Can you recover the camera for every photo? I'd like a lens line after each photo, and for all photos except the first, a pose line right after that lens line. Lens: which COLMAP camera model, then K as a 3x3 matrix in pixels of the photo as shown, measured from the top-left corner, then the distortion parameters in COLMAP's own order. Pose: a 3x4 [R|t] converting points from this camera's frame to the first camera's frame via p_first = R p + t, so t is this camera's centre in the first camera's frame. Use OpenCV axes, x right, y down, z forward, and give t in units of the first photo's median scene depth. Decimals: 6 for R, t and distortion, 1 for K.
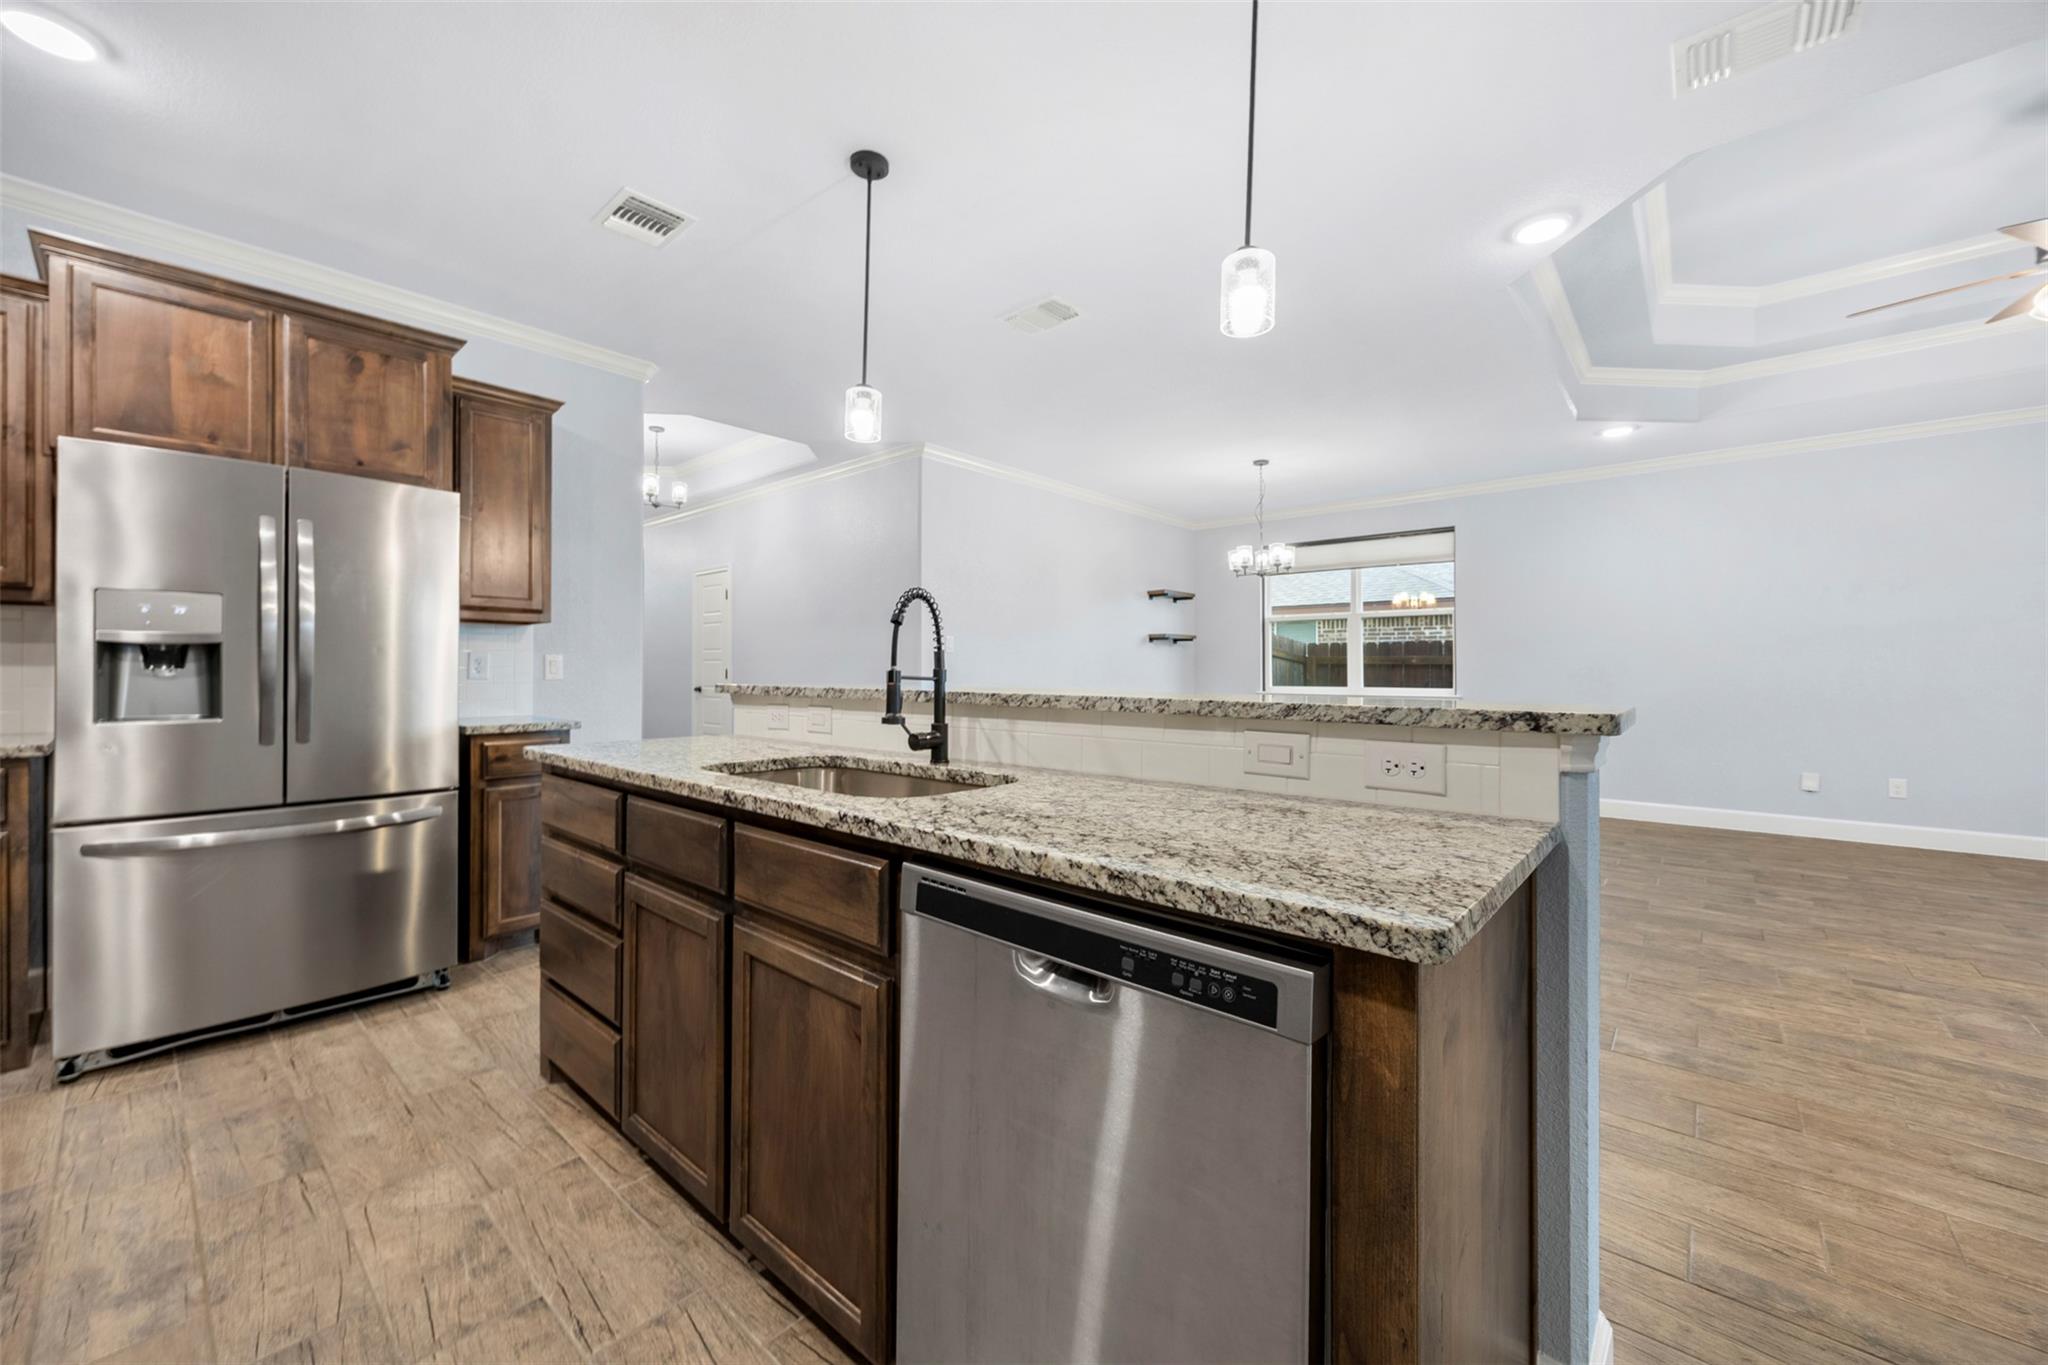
lens RADIAL K [[786.2, 0, 1026.8], [0, 786.2, 665.6], [0, 0, 1]] dist [-0.002788, -0.000081]
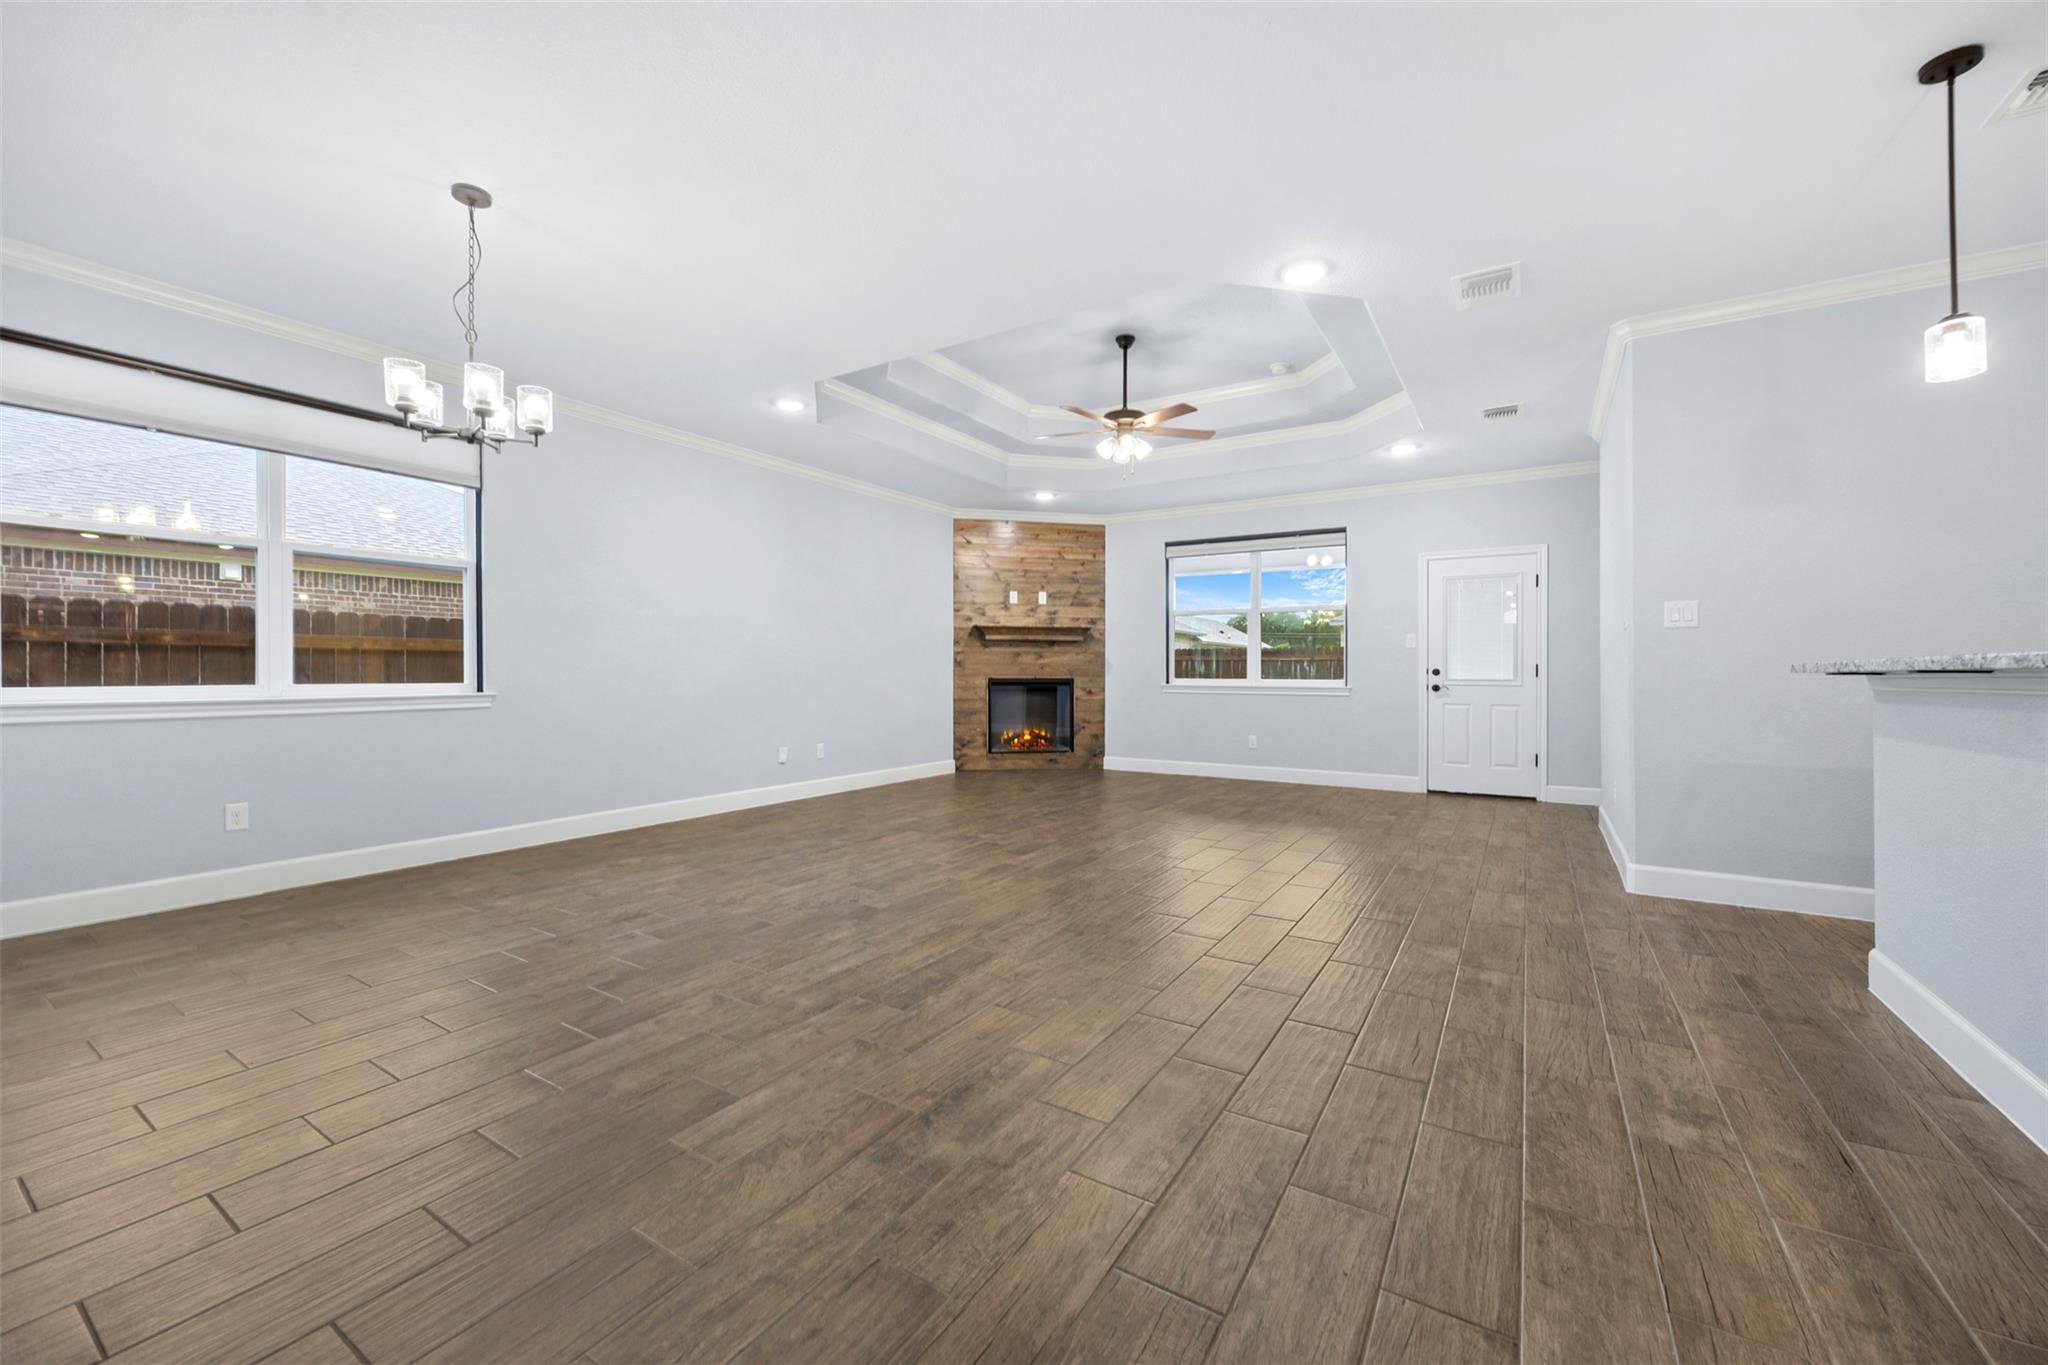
lens RADIAL K [[802.8, 0, 1019.2], [0, 802.8, 672.2], [0, 0, 1]] dist [-0.002542, 0.000307]
pose [[-0.153174, -0.000552, 0.988199, -0.537352], [-0.005889, 0.999983, -0.000354, 0.051962], [-0.988182, -0.005873, -0.153174, 1.890942]]
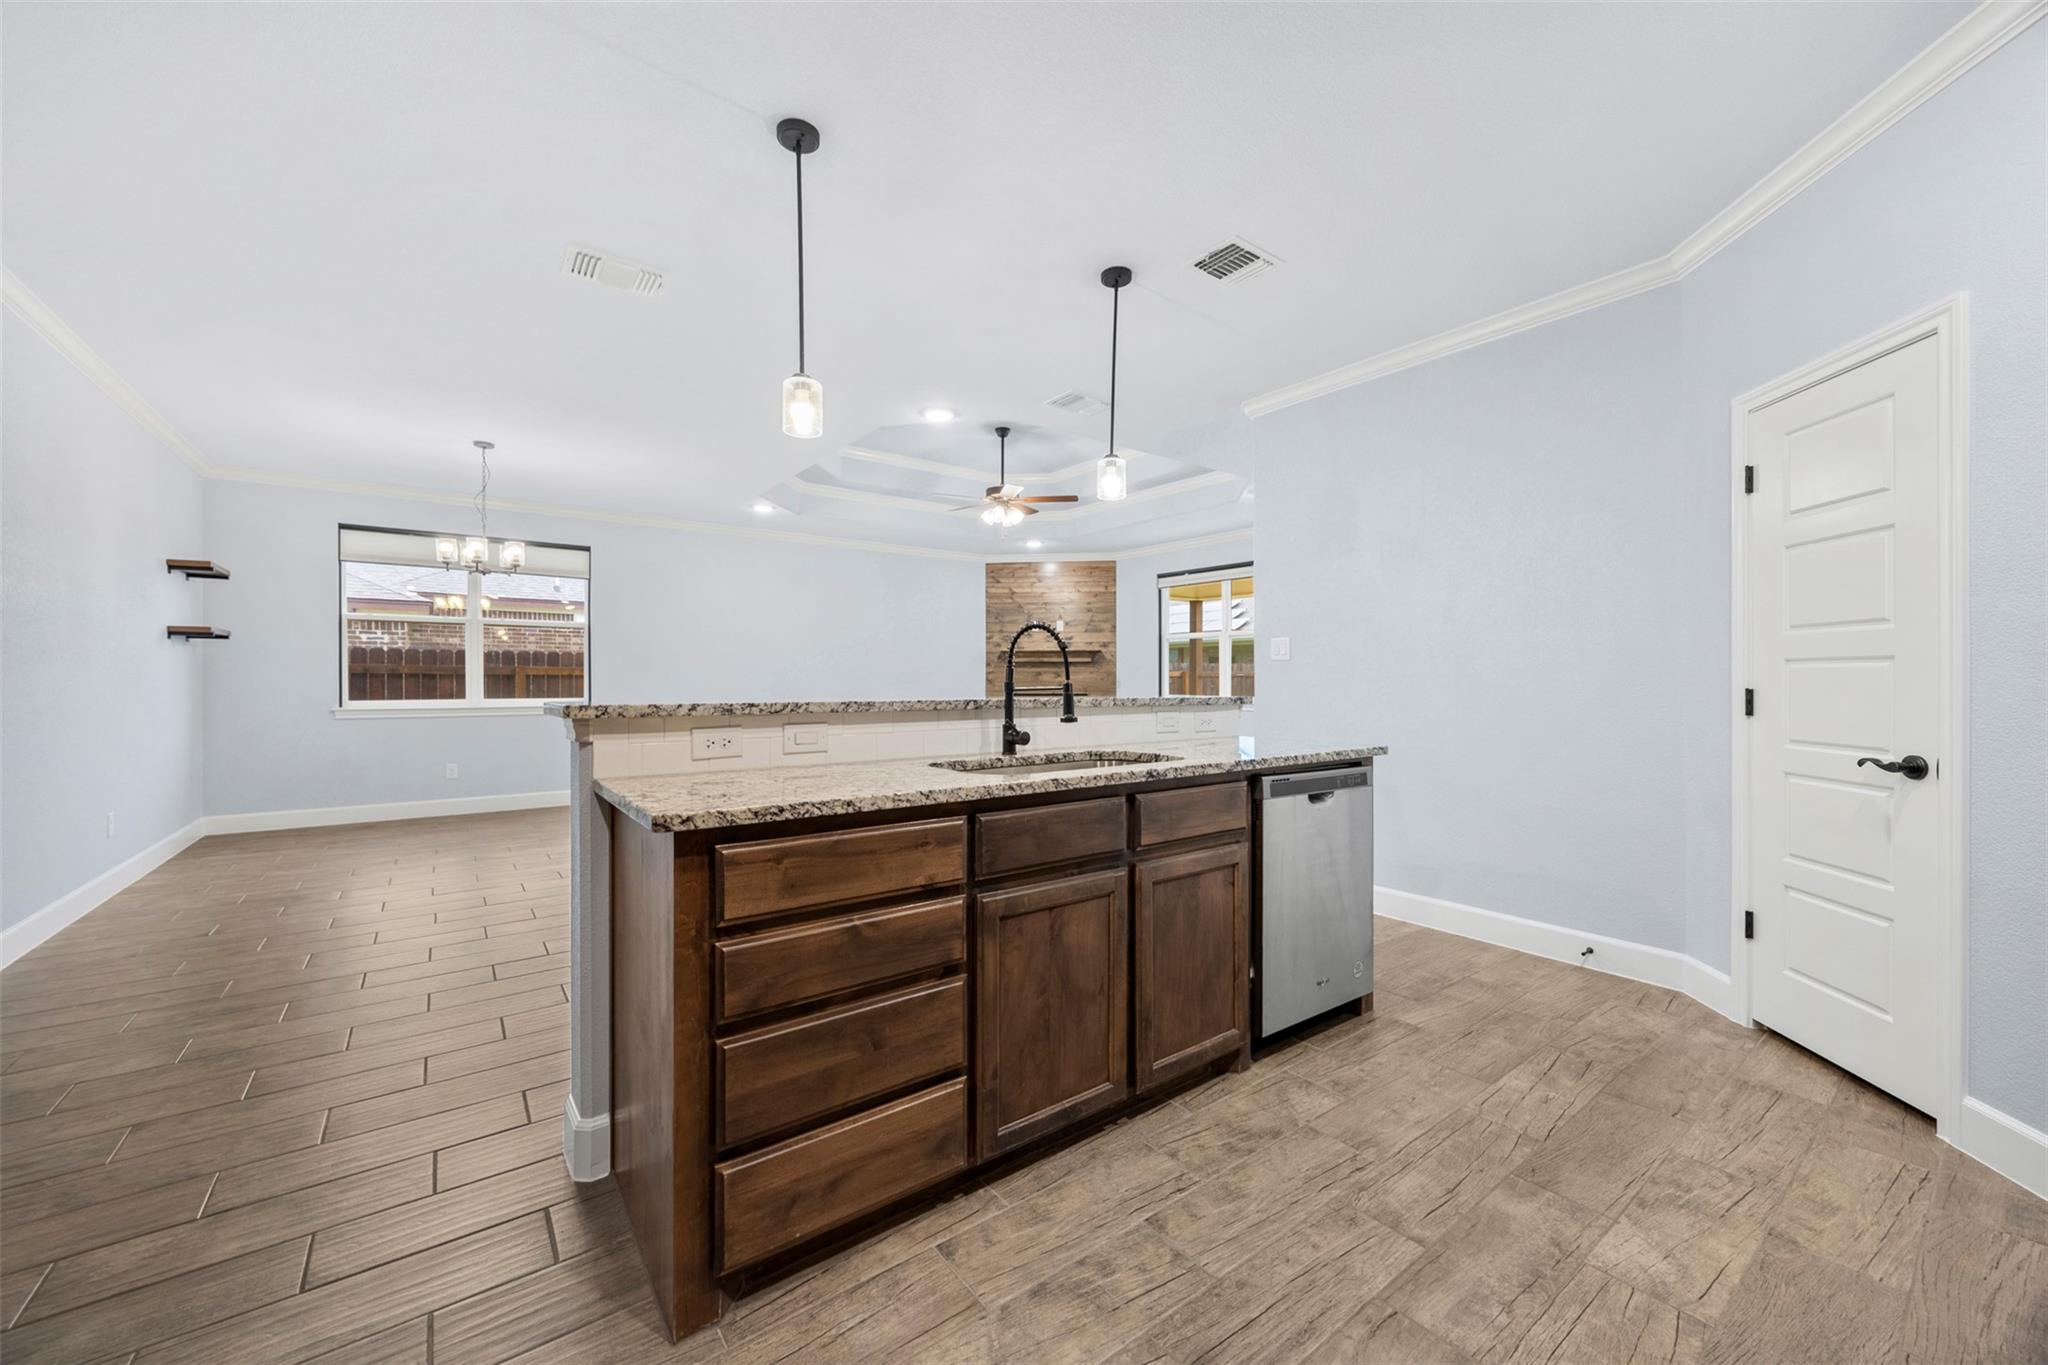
lens RADIAL K [[779.1, 0, 1029.1], [0, 779.1, 677.2], [0, 0, 1]] dist [-0.003131, 0.000258]
pose [[0.202001, 0.003161, 0.979380, -1.076050], [-0.006149, 0.999979, -0.001959, -0.000826], [-0.979366, -0.005626, 0.202016, 0.563368]]
